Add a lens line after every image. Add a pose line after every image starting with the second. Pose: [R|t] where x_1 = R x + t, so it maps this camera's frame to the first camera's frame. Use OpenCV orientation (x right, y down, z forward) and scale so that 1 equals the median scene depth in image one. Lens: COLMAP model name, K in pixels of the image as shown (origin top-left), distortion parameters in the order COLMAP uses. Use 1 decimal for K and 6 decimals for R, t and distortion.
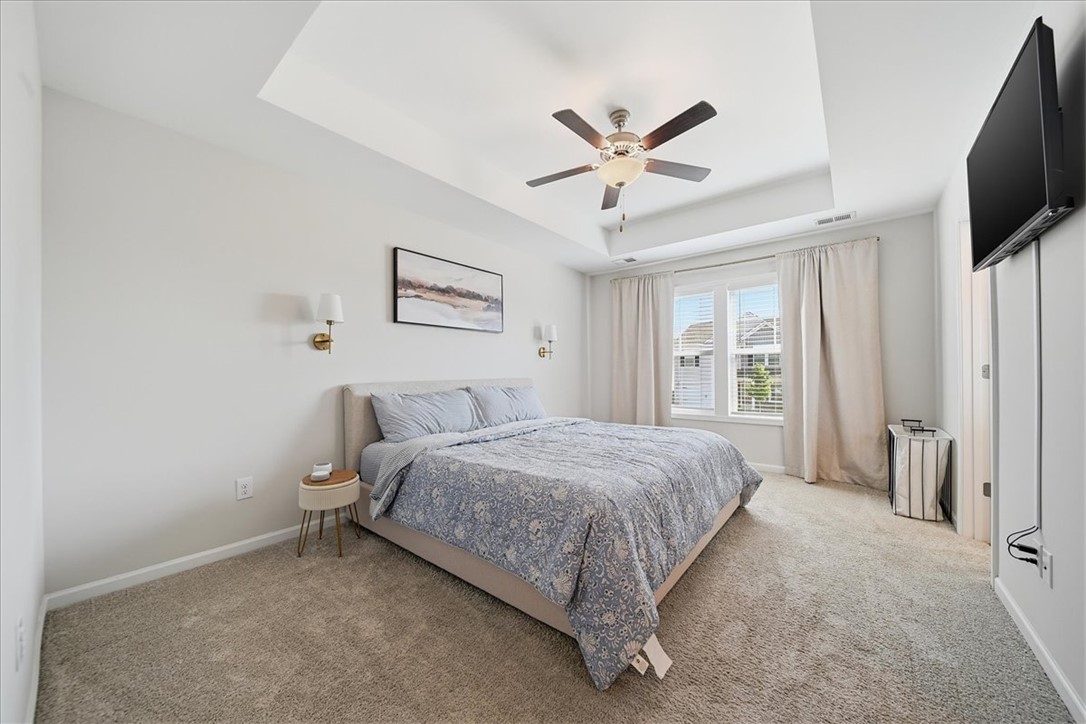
lens RADIAL K [[384.2, 0, 536.7], [0, 384.2, 368.4], [0, 0, 1]] dist [-0.001141, -0.000190]
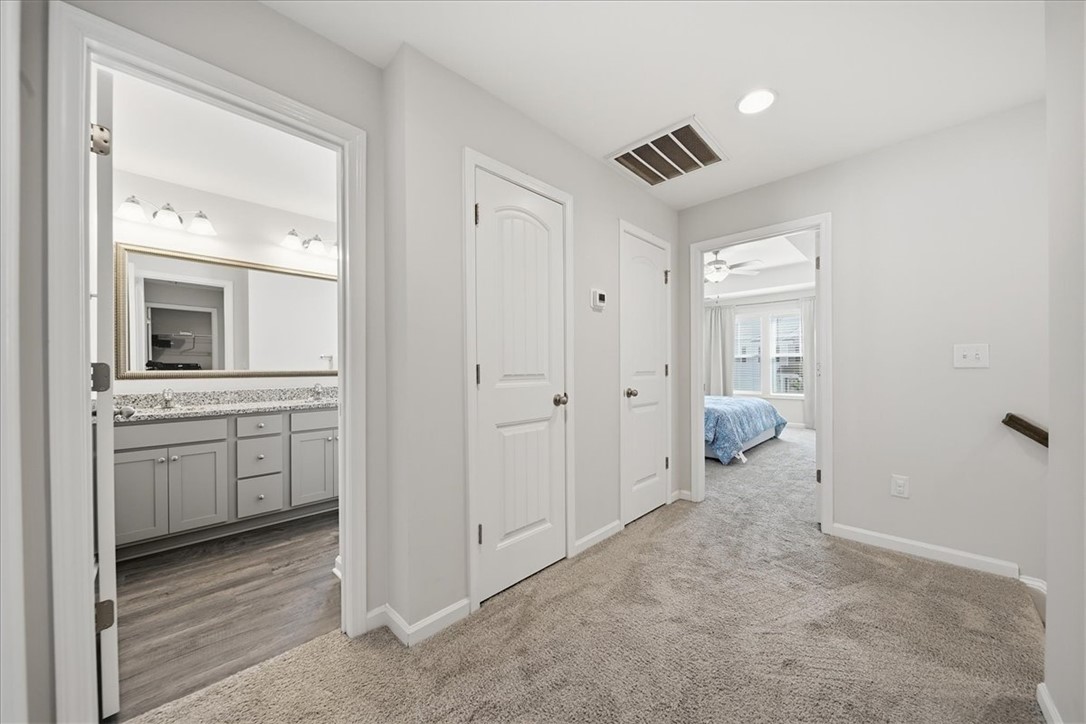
lens RADIAL K [[384.2, 0, 542.7], [0, 384.2, 365.5], [0, 0, 1]] dist [-0.001141, -0.000190]
pose [[0.996345, -0.000743, -0.085414, -0.483137], [0.000855, 0.999999, 0.001277, -0.006130], [0.085413, -0.001345, 0.996345, -1.049048]]
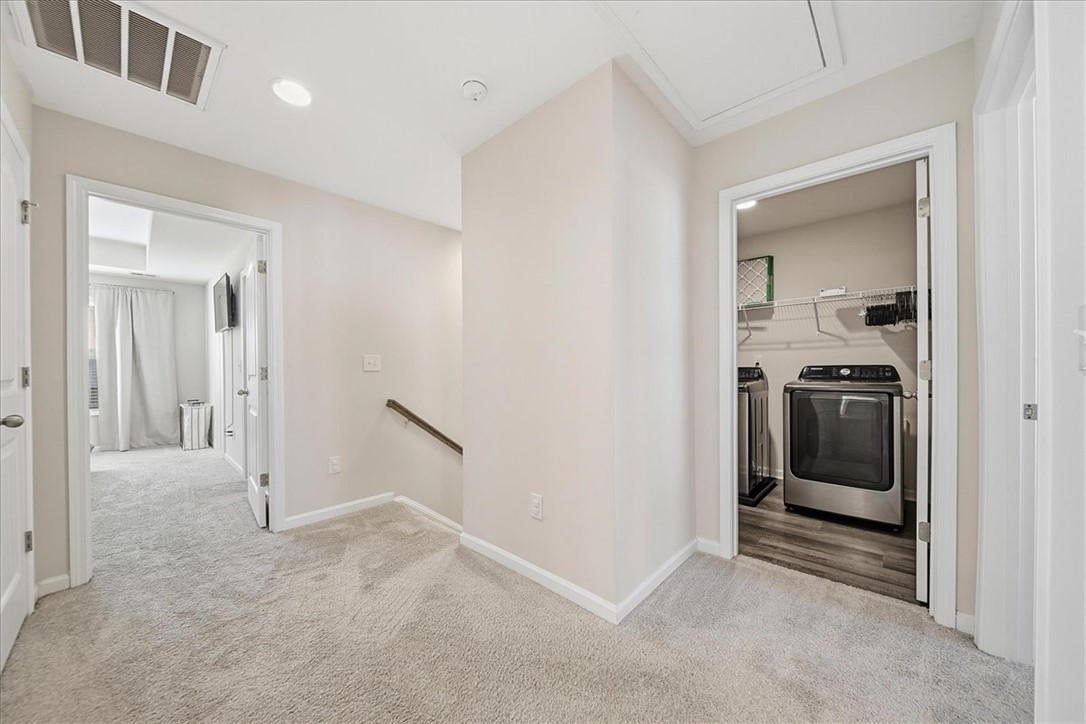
lens RADIAL K [[384.2, 0, 546.7], [0, 384.2, 368.4], [0, 0, 1]] dist [-0.001141, -0.000190]
pose [[0.058151, 0.004127, 0.998299, -0.773821], [0.003028, 0.999986, -0.004310, -0.001011], [-0.998303, 0.003273, 0.058138, -0.814259]]
